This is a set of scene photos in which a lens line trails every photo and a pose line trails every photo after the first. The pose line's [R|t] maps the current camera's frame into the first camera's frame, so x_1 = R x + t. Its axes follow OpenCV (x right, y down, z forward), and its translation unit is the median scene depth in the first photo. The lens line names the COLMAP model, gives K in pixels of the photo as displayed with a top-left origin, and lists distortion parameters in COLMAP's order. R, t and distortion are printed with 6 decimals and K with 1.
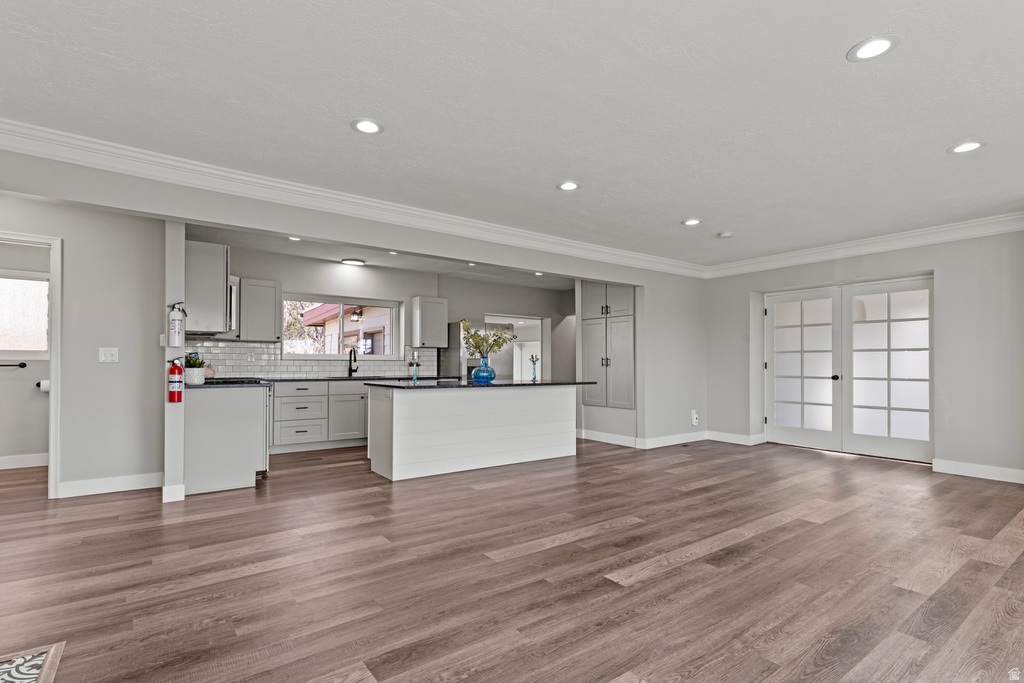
lens RADIAL K [[446.3, 0, 488.5], [0, 446.3, 362.8], [0, 0, 1]] dist [-0.001726, 0.000164]
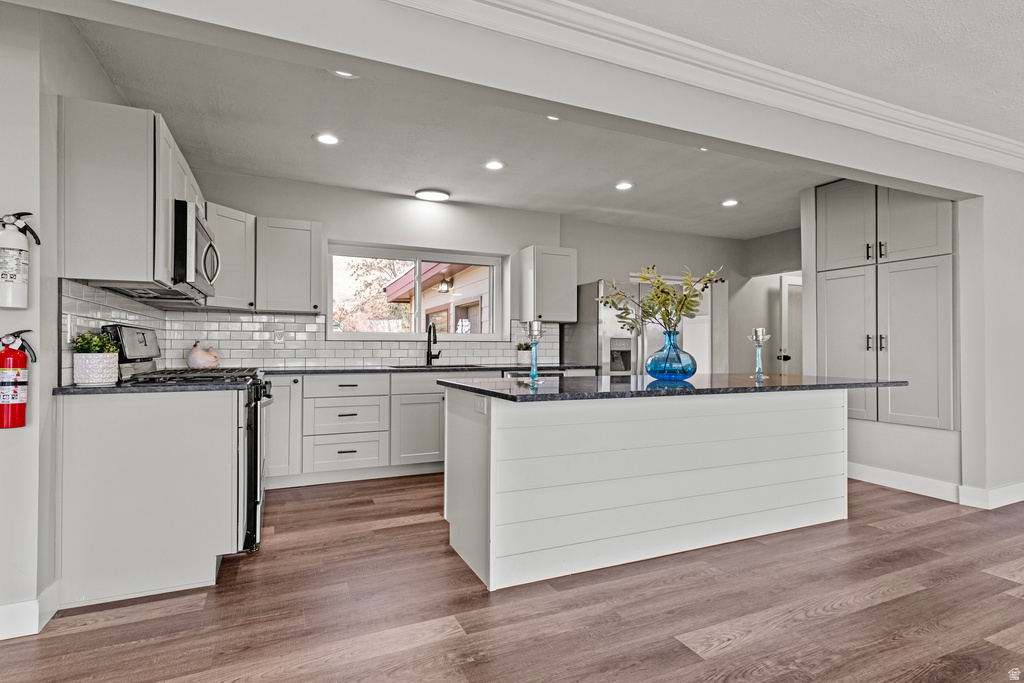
lens RADIAL K [[463.4, 0, 502.2], [0, 463.4, 344.3], [0, 0, 1]] dist [0.007615, -0.000615]
pose [[0.982715, -0.001354, -0.185119, -0.123435], [0.000120, 0.999978, -0.006681, 0.006560], [0.185124, 0.006543, 0.982693, 0.536883]]
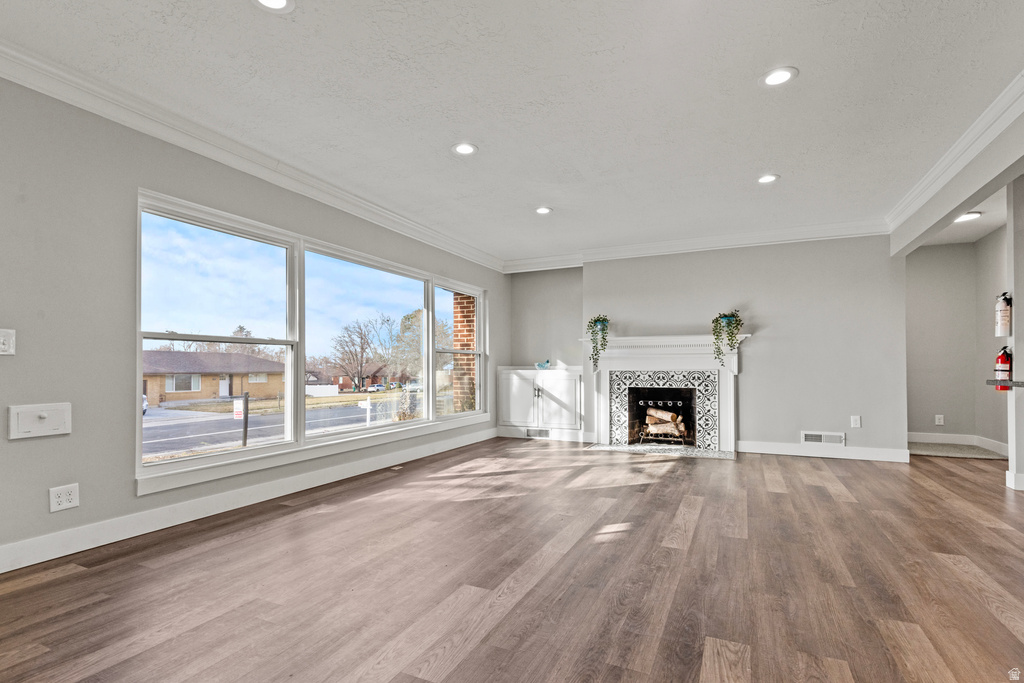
lens RADIAL K [[520.6, 0, 505.0], [0, 520.6, 366.4], [0, 0, 1]] dist [0.016906, -0.004542]
pose [[-0.844235, -0.000685, -0.535972, 0.826989], [0.005044, 0.999945, -0.009223, 0.034403], [0.535949, -0.010490, -0.844185, 1.256800]]
